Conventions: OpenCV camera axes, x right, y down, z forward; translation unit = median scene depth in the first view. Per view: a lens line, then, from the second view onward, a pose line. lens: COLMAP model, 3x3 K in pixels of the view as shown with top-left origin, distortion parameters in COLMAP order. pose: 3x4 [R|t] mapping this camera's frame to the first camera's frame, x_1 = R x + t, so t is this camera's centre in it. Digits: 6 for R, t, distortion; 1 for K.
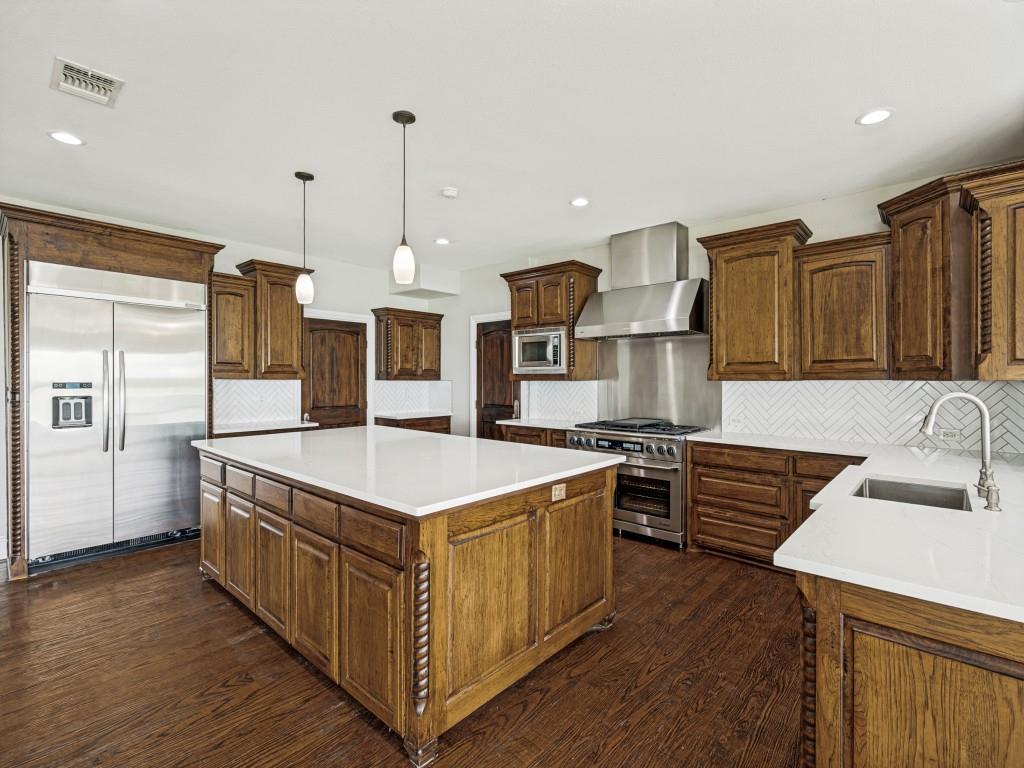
lens RADIAL K [[465.3, 0, 513.4], [0, 465.3, 381.4], [0, 0, 1]] dist [-0.000360, 0.000820]
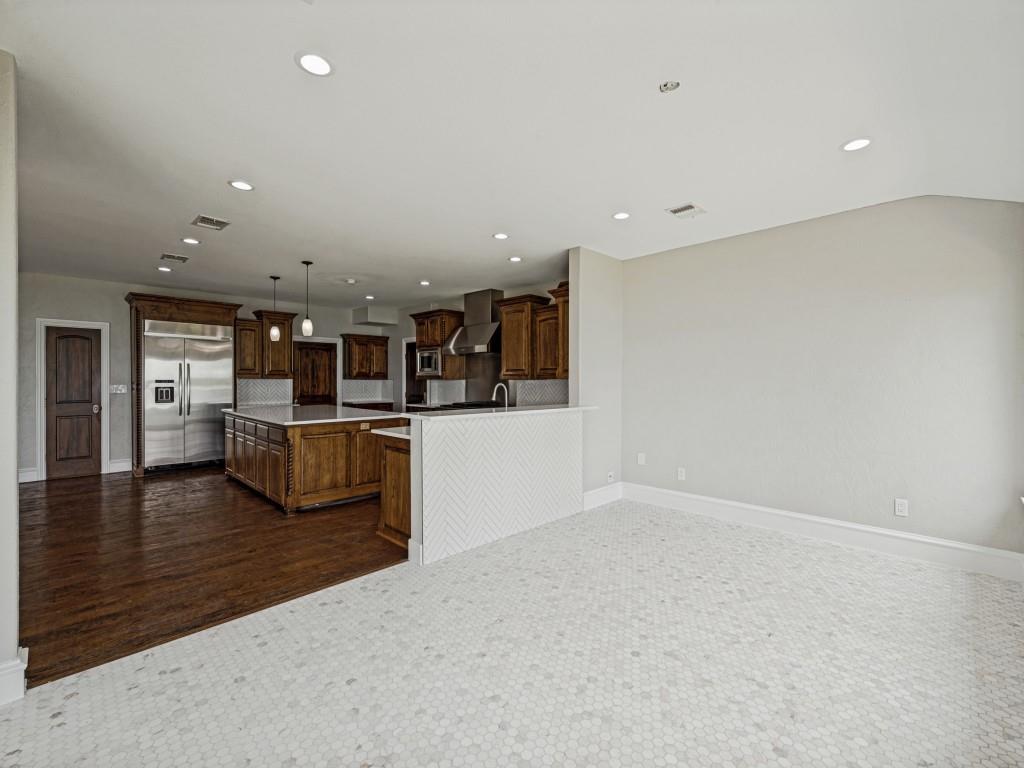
lens RADIAL K [[427.5, 0, 507.2], [0, 427.5, 382.1], [0, 0, 1]] dist [0.003753, 0.000482]
pose [[0.998002, 0.002201, -0.063143, 0.451716], [-0.002156, 0.999997, 0.000781, 0.005517], [0.063145, -0.000643, 0.998004, -0.528189]]
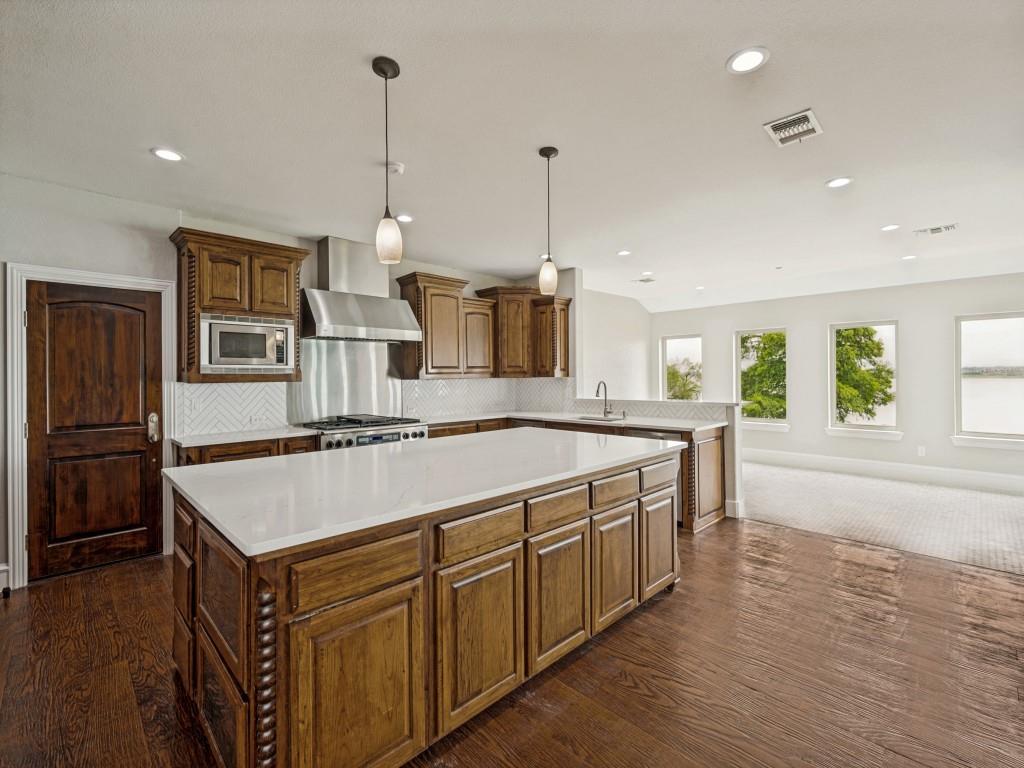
lens RADIAL K [[465.3, 0, 508.6], [0, 465.3, 377.5], [0, 0, 1]] dist [-0.000360, 0.000820]
pose [[0.079606, -0.001093, 0.996826, -0.736441], [0.019197, 0.999816, -0.000437, -0.001108], [-0.996642, 0.019171, 0.079613, 0.523112]]
